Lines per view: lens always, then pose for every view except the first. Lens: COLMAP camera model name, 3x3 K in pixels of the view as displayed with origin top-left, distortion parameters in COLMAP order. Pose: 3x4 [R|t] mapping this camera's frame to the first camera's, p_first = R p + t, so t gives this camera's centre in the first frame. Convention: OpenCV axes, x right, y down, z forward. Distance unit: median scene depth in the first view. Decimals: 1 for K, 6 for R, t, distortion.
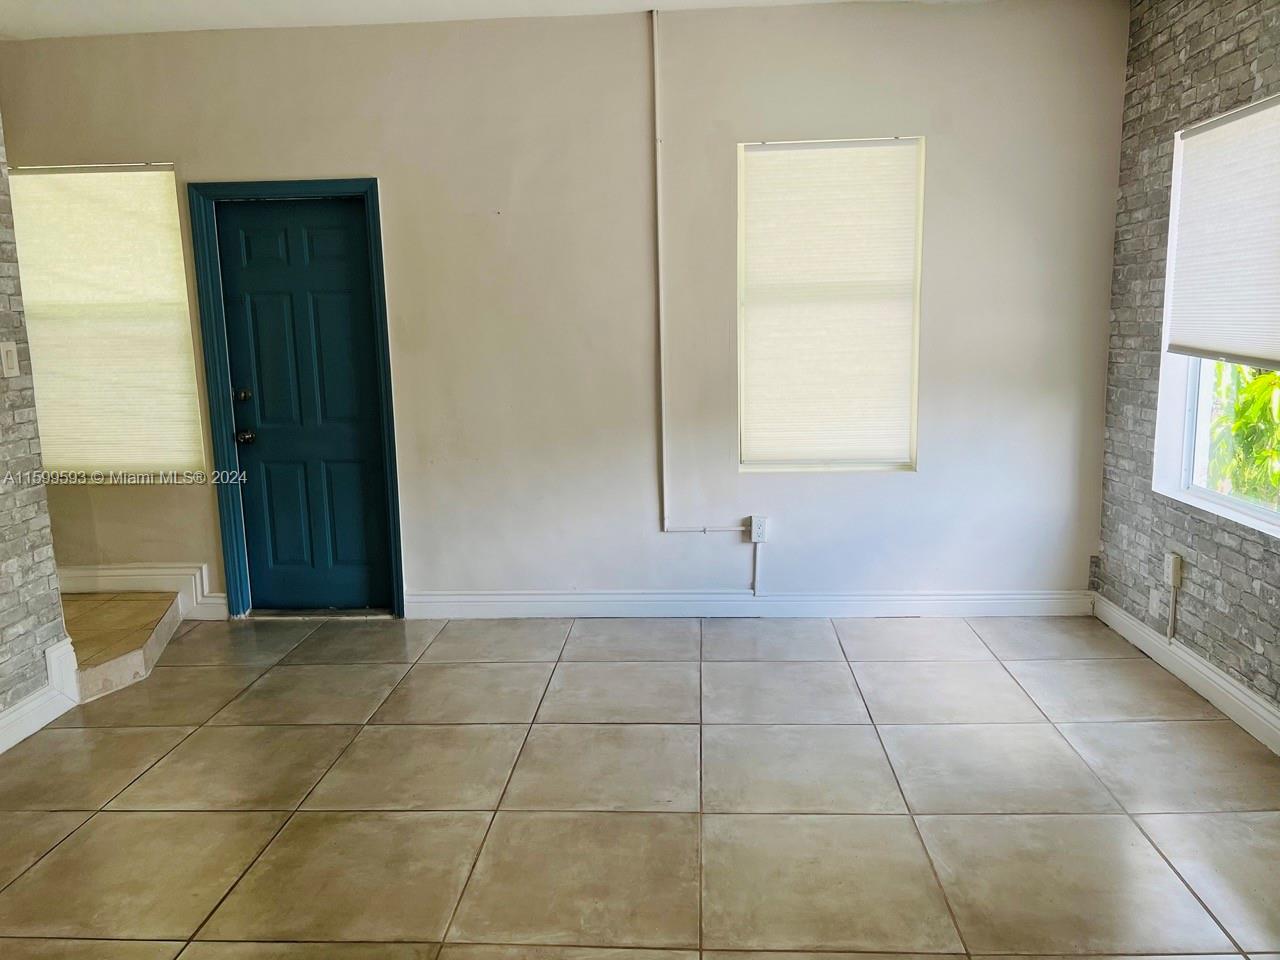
lens RADIAL K [[967.4, 0, 650.2], [0, 967.4, 486.5], [0, 0, 1]] dist [0.059688, -0.068501]
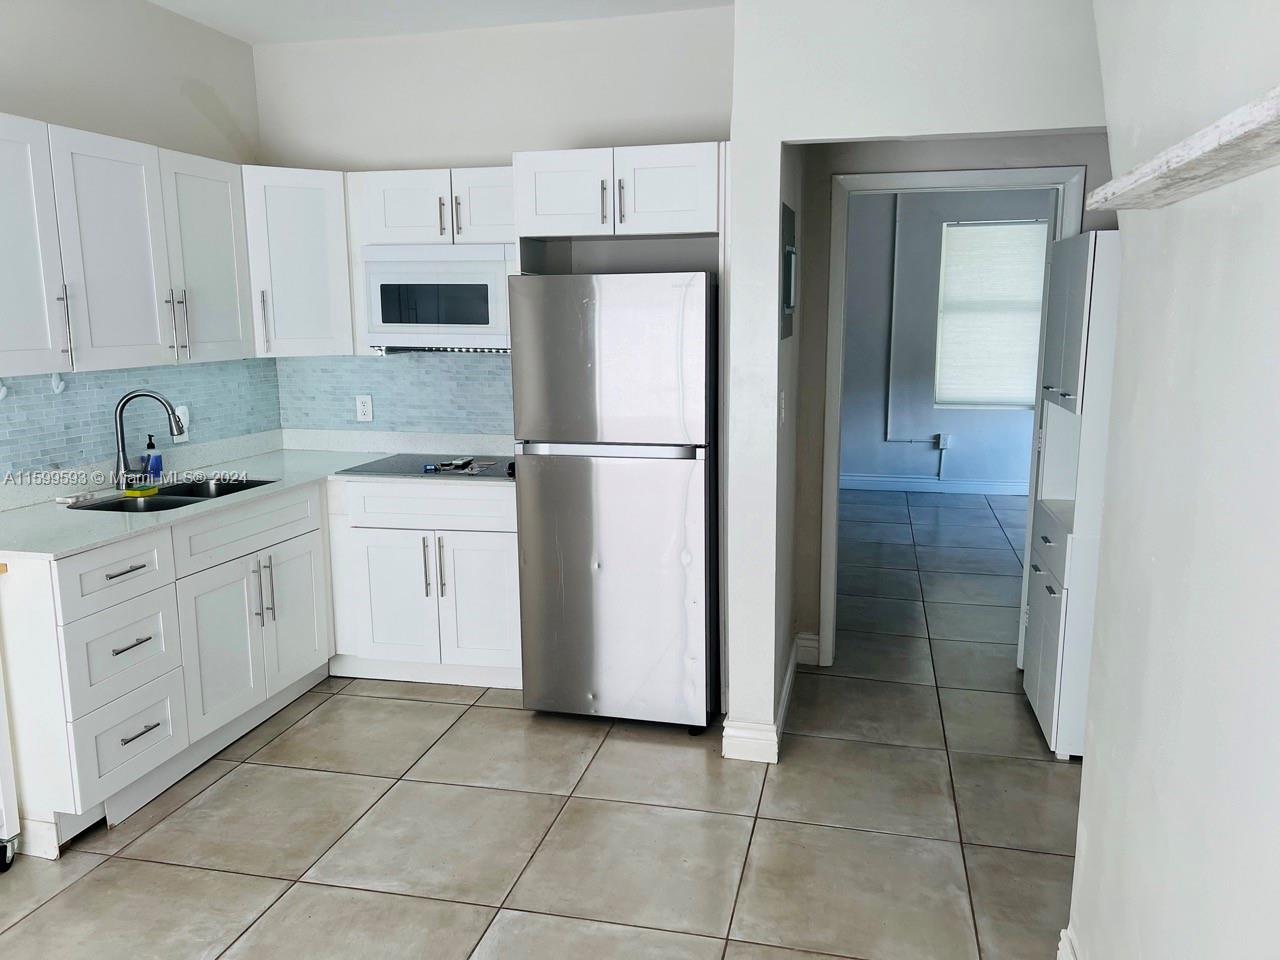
lens RADIAL K [[967.4, 0, 642.1], [0, 967.4, 480.2], [0, 0, 1]] dist [0.059688, -0.068501]
pose [[0.983700, 0.045790, -0.173888, -0.126504], [-0.044538, 0.998946, 0.011097, 0.132033], [0.174212, -0.003172, 0.984703, -0.904804]]
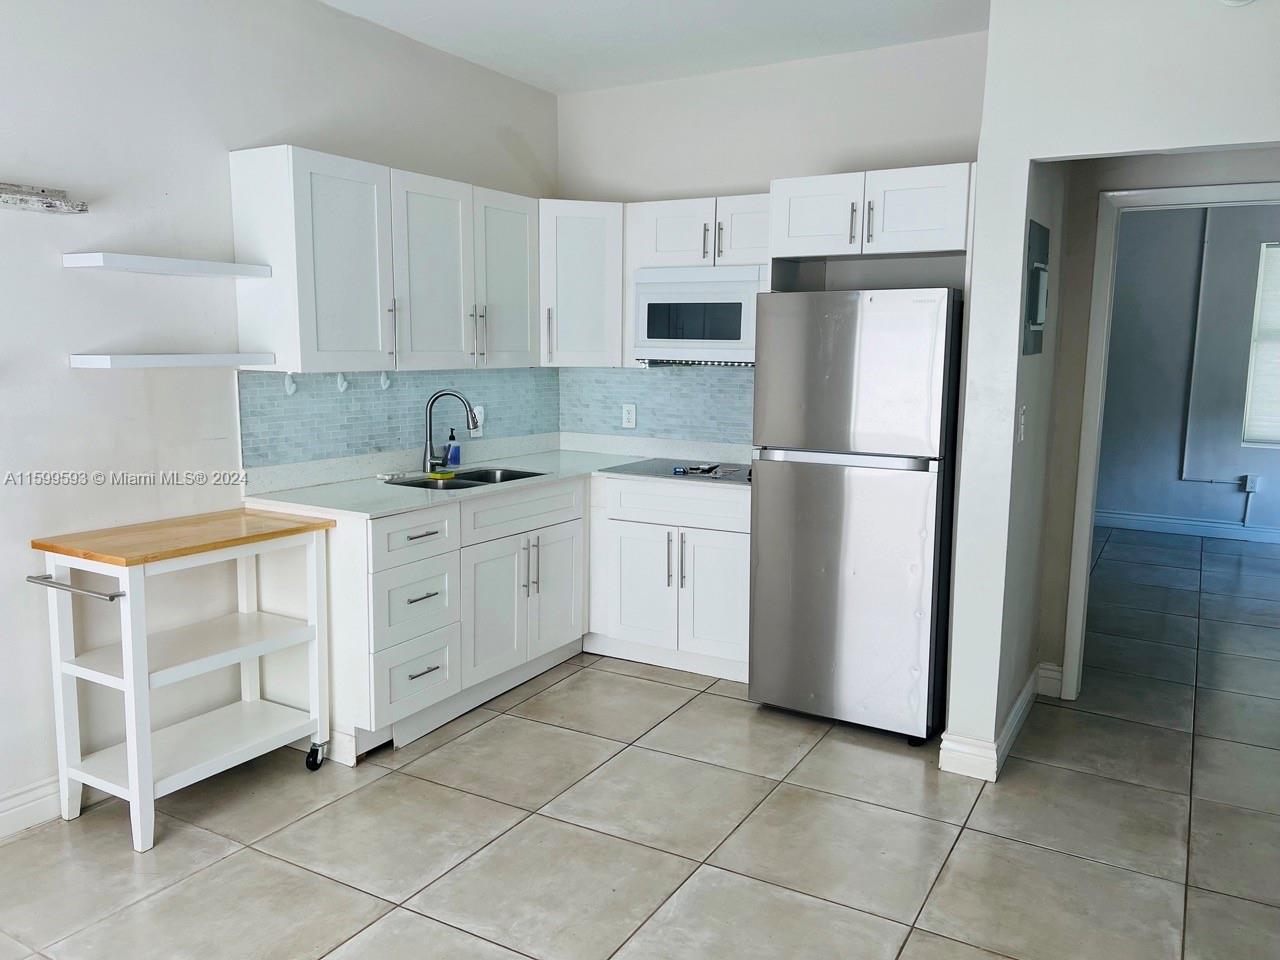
lens RADIAL K [[967.4, 0, 642.1], [0, 967.4, 481.5], [0, 0, 1]] dist [0.059688, -0.068501]
pose [[0.890786, 0.095597, -0.444255, -0.069070], [-0.104774, 0.994488, 0.003914, 0.153337], [0.442180, 0.043060, 0.895892, -0.950857]]
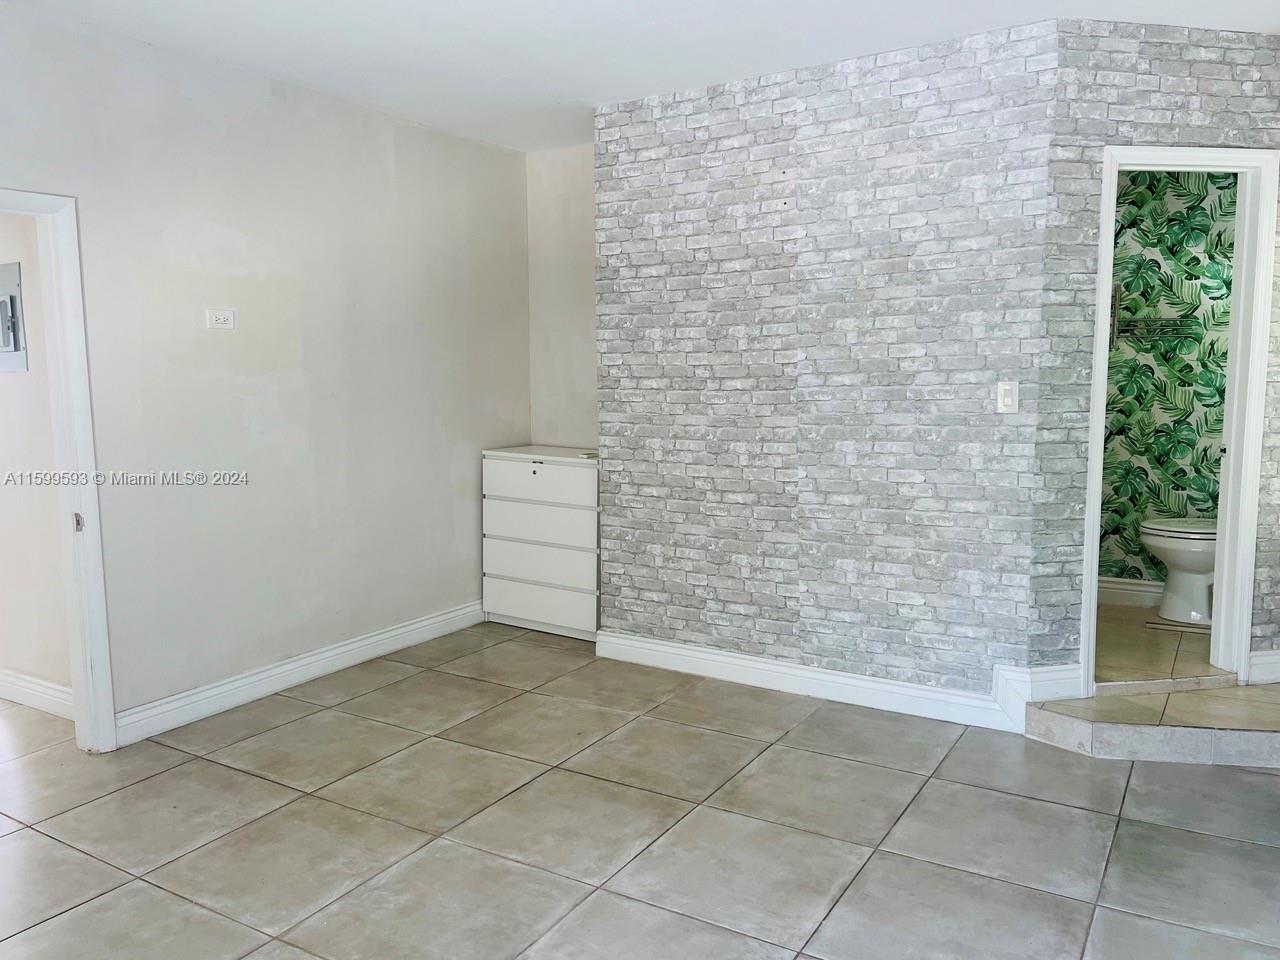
lens RADIAL K [[967.4, 0, 647.8], [0, 967.4, 479.3], [0, 0, 1]] dist [0.059688, -0.068501]
pose [[-0.470006, 0.129313, -0.873139, 0.426907], [-0.137073, 0.966516, 0.216928, -0.189214], [0.871955, 0.221641, -0.436543, 0.973255]]
